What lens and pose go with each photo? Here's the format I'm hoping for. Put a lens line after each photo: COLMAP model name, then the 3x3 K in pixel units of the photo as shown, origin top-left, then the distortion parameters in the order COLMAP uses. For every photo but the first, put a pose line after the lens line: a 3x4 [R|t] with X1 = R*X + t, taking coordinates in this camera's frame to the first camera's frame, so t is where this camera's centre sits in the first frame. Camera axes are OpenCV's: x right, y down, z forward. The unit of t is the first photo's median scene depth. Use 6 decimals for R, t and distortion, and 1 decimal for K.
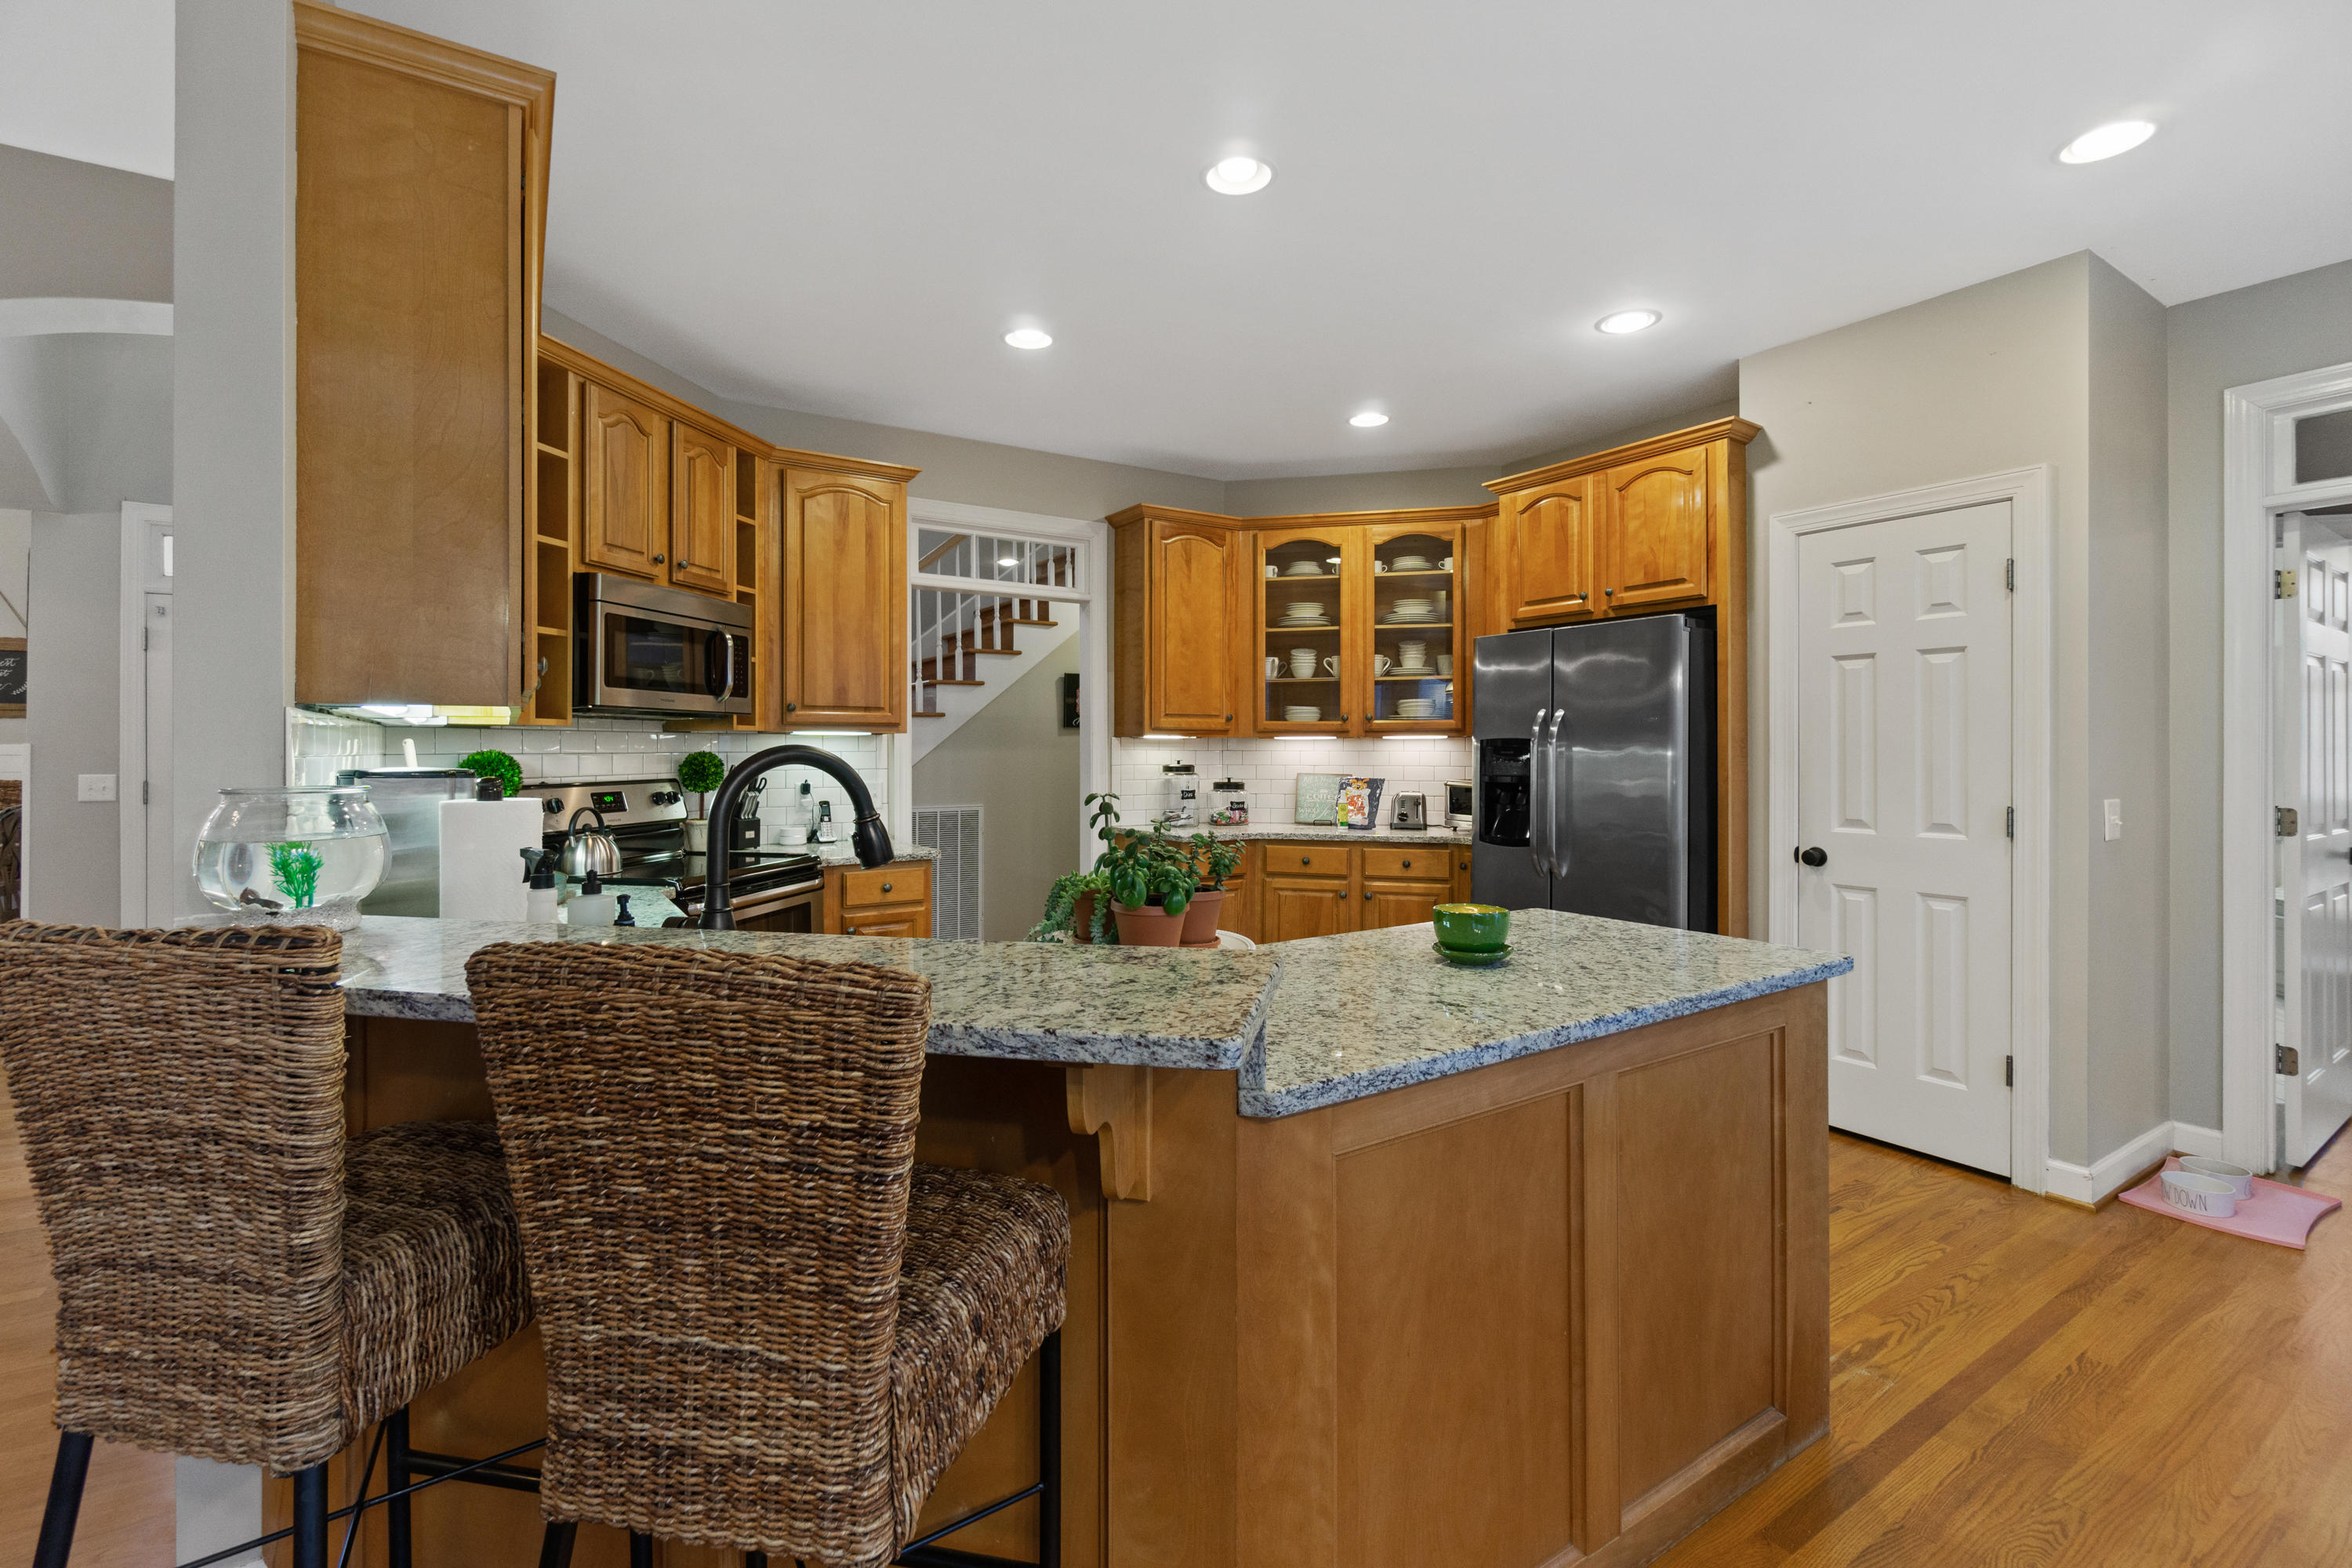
lens RADIAL K [[1028.2, 0, 1186.7], [0, 1028.2, 769.8], [0, 0, 1]] dist [-0.001031, -0.000649]
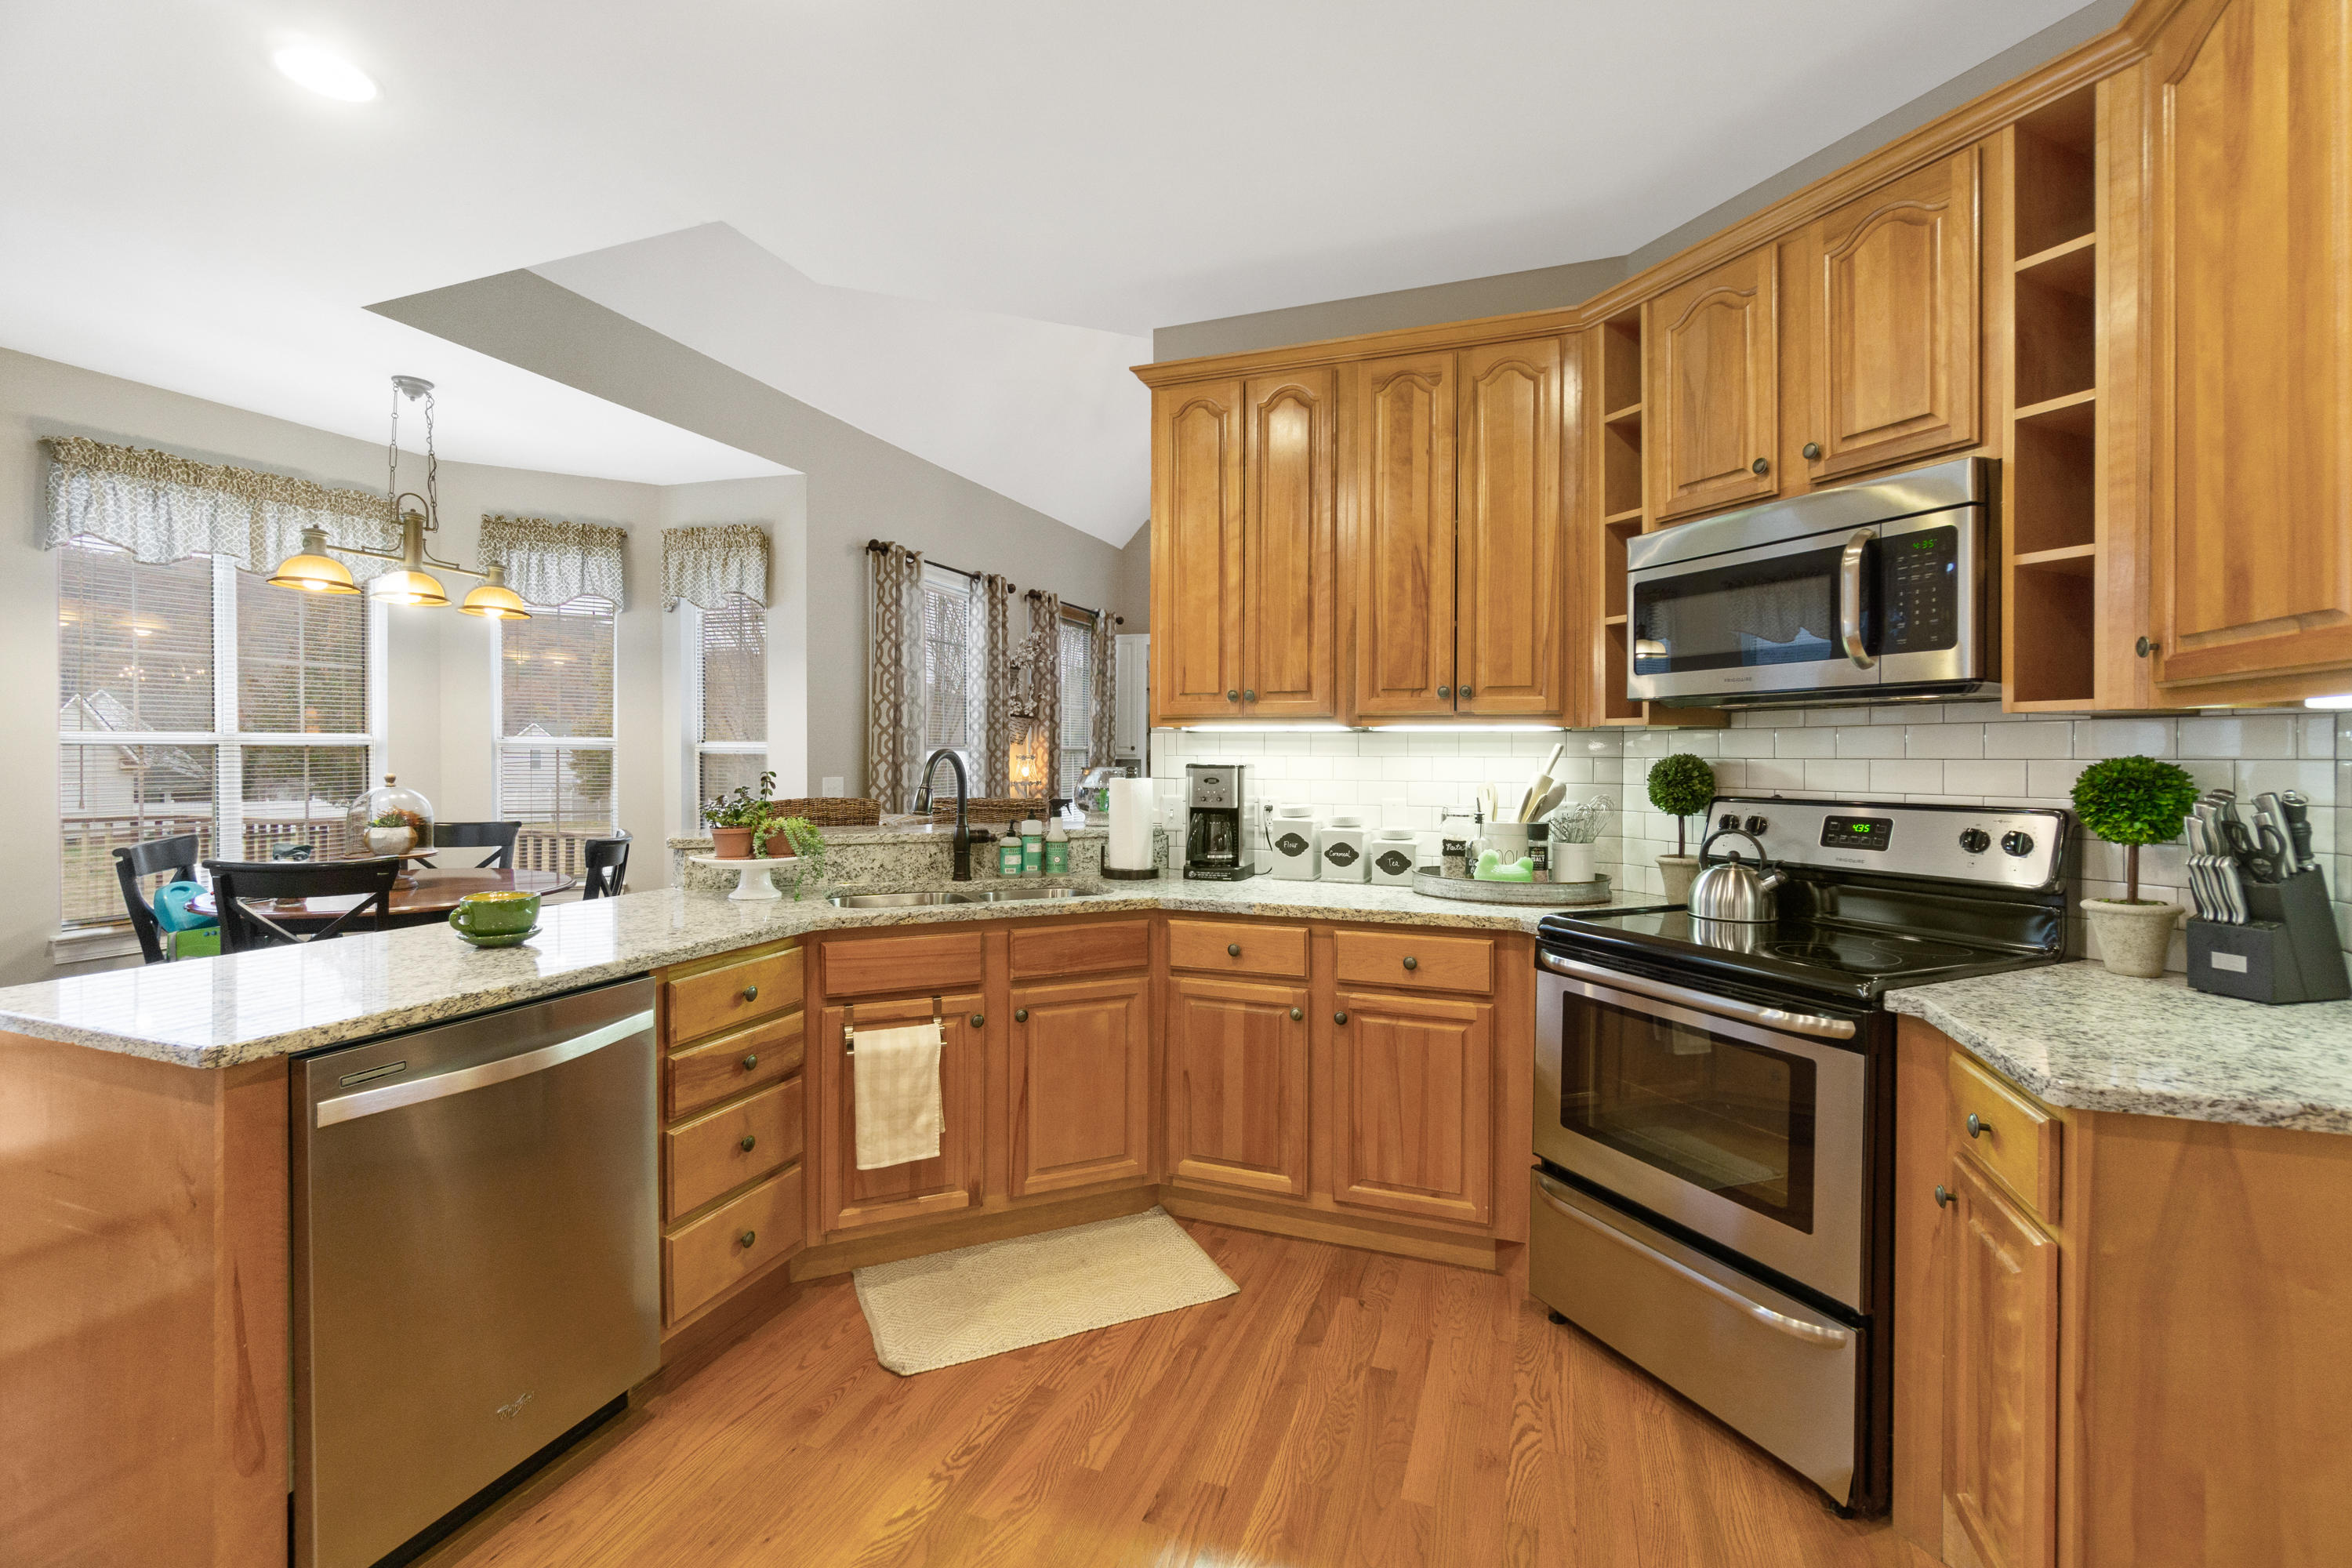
lens RADIAL K [[1028.2, 0, 1174.5], [0, 1028.2, 755.9], [0, 0, 1]] dist [-0.001031, -0.000649]
pose [[-0.811416, -0.000604, -0.584469, 0.149744], [-0.012130, 0.999801, 0.015806, -0.019035], [0.584344, 0.019915, -0.811262, 1.076403]]
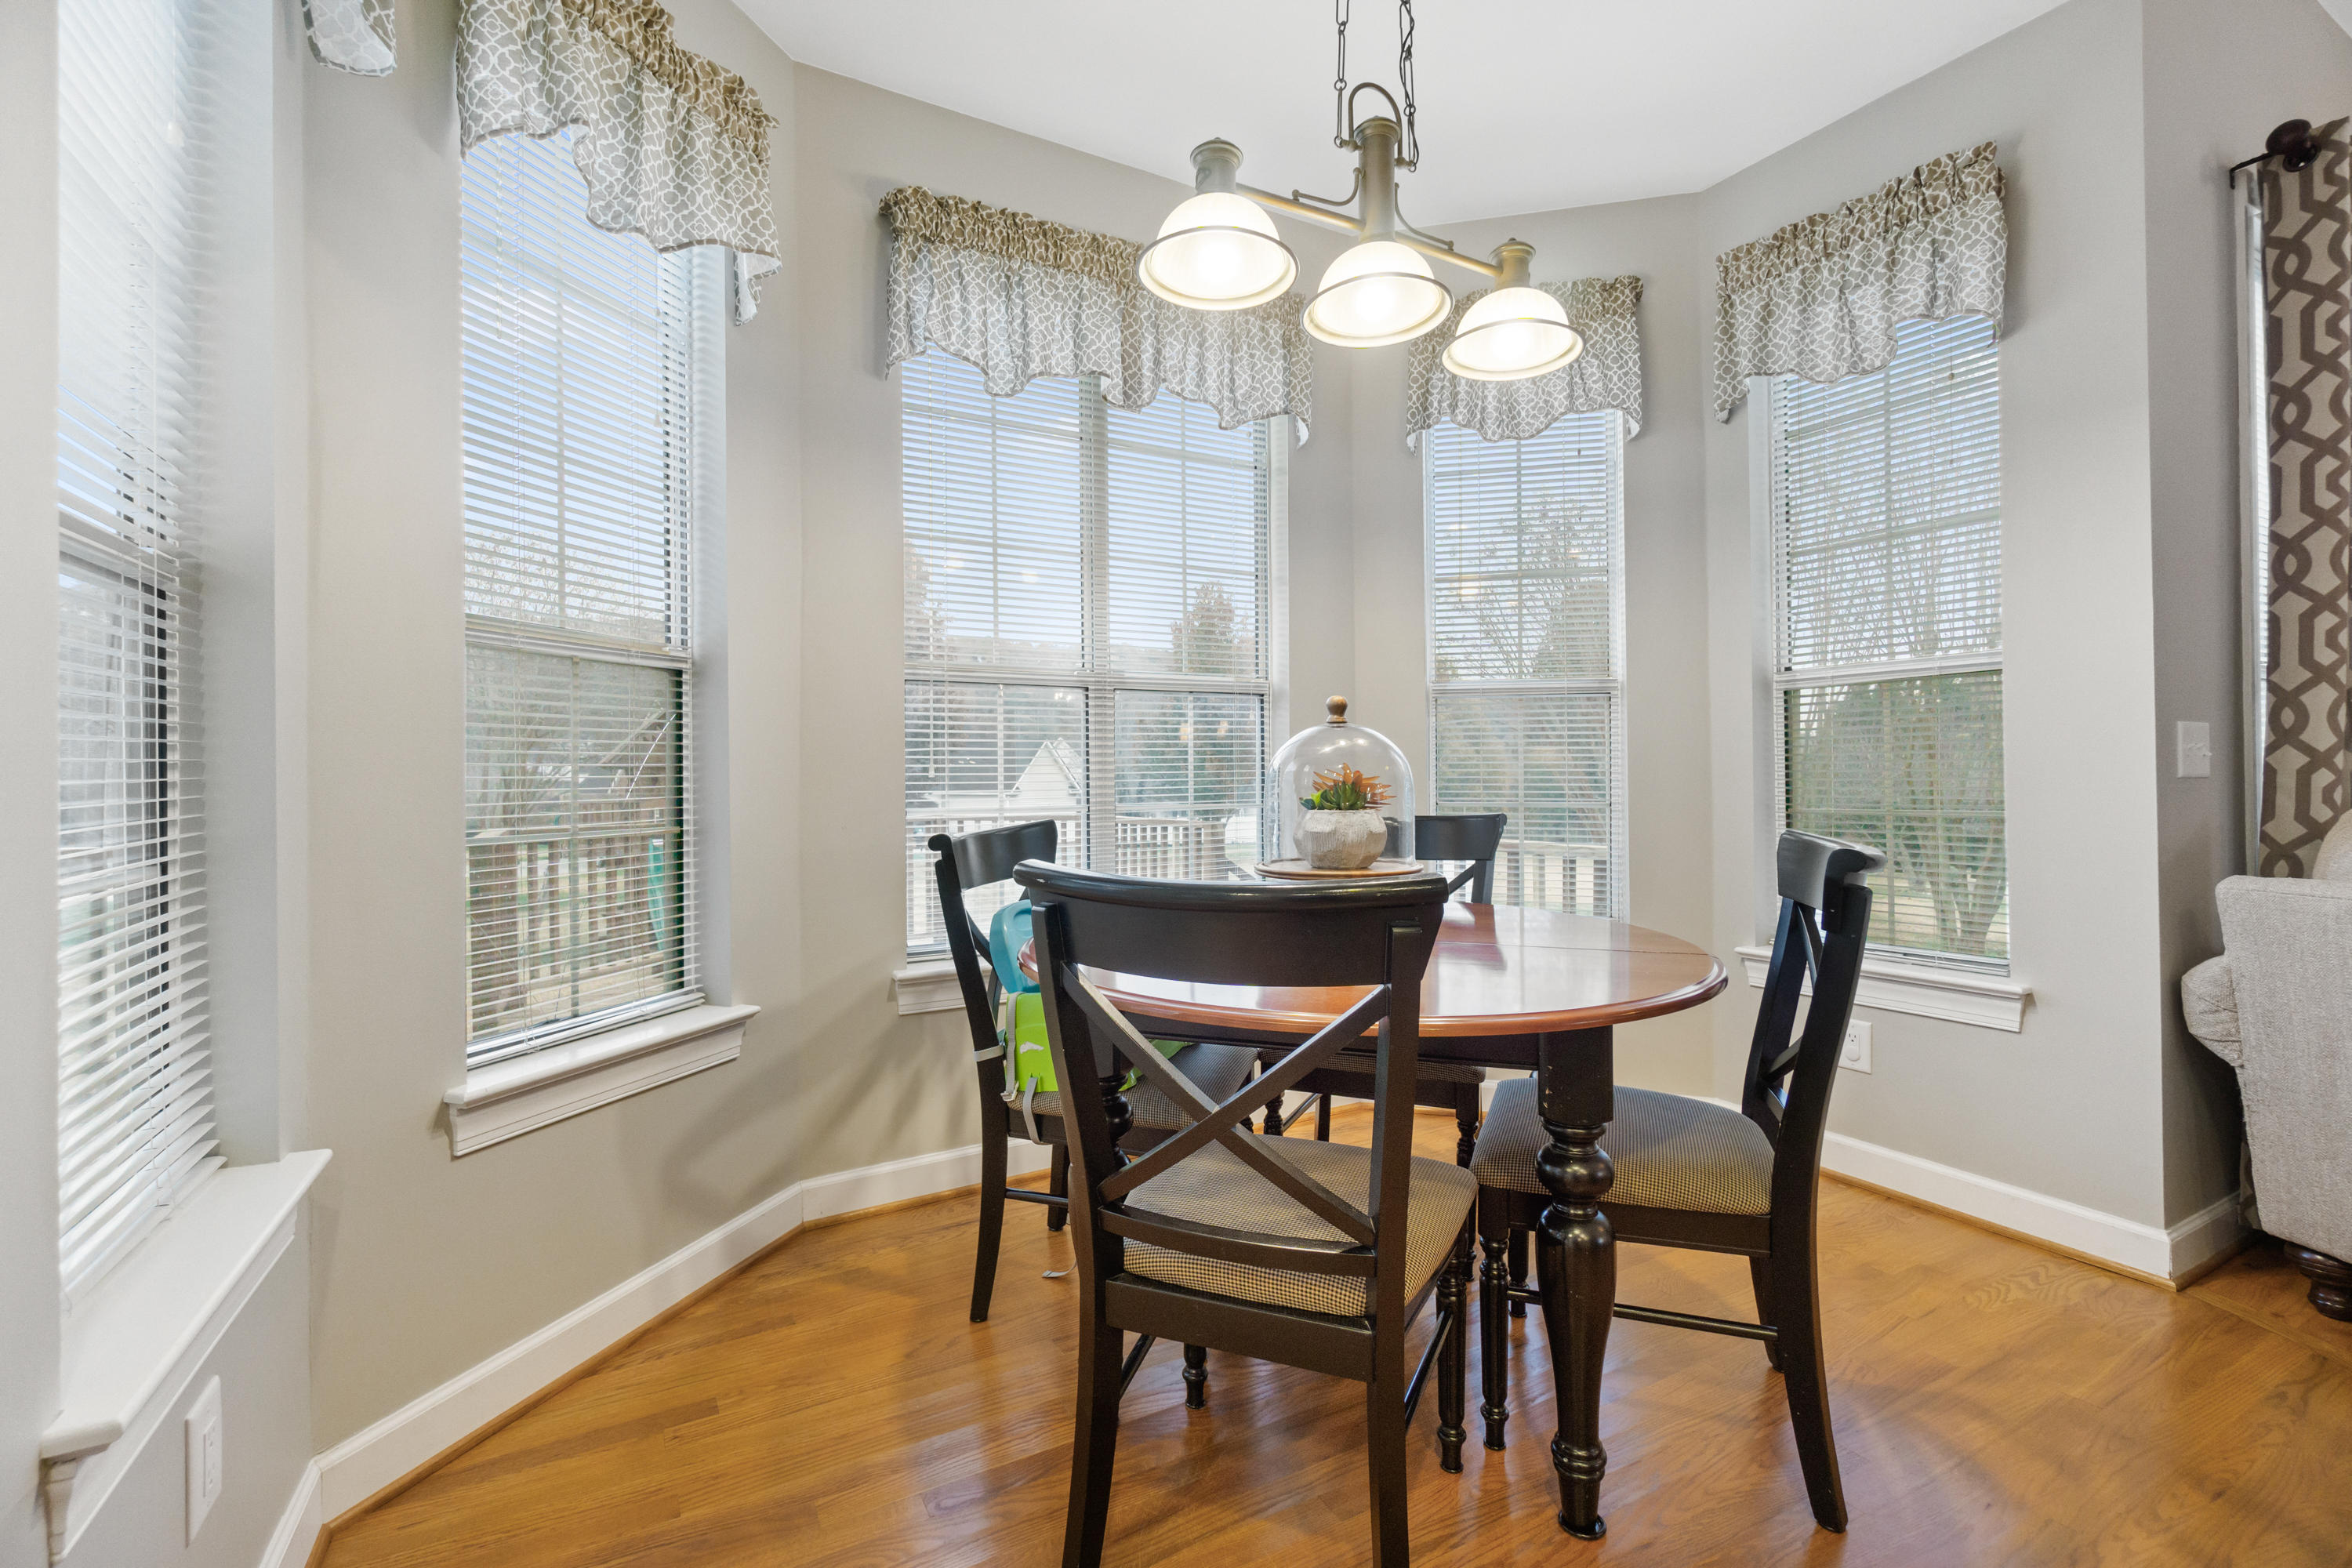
lens RADIAL K [[1028.2, 0, 1179.9], [0, 1028.2, 777.1], [0, 0, 1]] dist [-0.001031, -0.000649]
pose [[-0.997331, 0.006345, 0.072735, 0.185489], [0.007557, 0.999837, 0.016409, 0.015621], [-0.072619, 0.016915, -0.997216, 0.694712]]
